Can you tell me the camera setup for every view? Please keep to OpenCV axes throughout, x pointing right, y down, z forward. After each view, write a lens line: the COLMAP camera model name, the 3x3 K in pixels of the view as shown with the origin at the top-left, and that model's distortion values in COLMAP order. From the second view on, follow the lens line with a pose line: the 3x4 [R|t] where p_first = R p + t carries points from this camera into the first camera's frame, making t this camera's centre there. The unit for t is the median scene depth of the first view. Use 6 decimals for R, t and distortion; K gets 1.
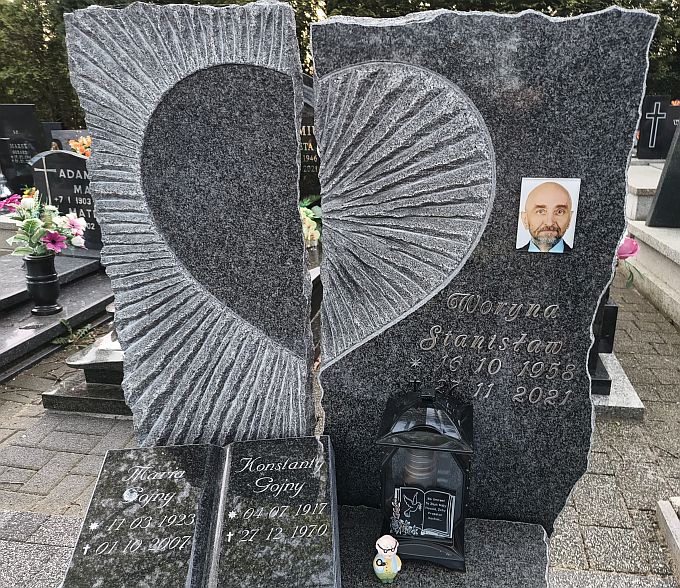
lens RADIAL K [[796.7, 0, 340.0], [0, 796.7, 294.0], [0, 0, 1]] dist [0.078910, -0.030662]
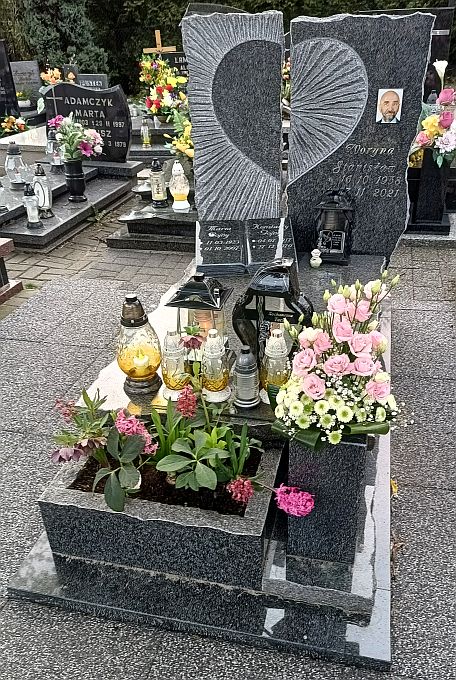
lens RADIAL K [[559.9, 0, 228.0], [0, 559.9, 340.0], [0, 0, 1]] dist [0.077043, -0.147624]
pose [[0.996889, 0.005942, -0.078589, -0.070970], [0.014445, 0.966485, 0.256316, 0.119199], [0.077478, -0.256654, 0.963393, -0.725237]]
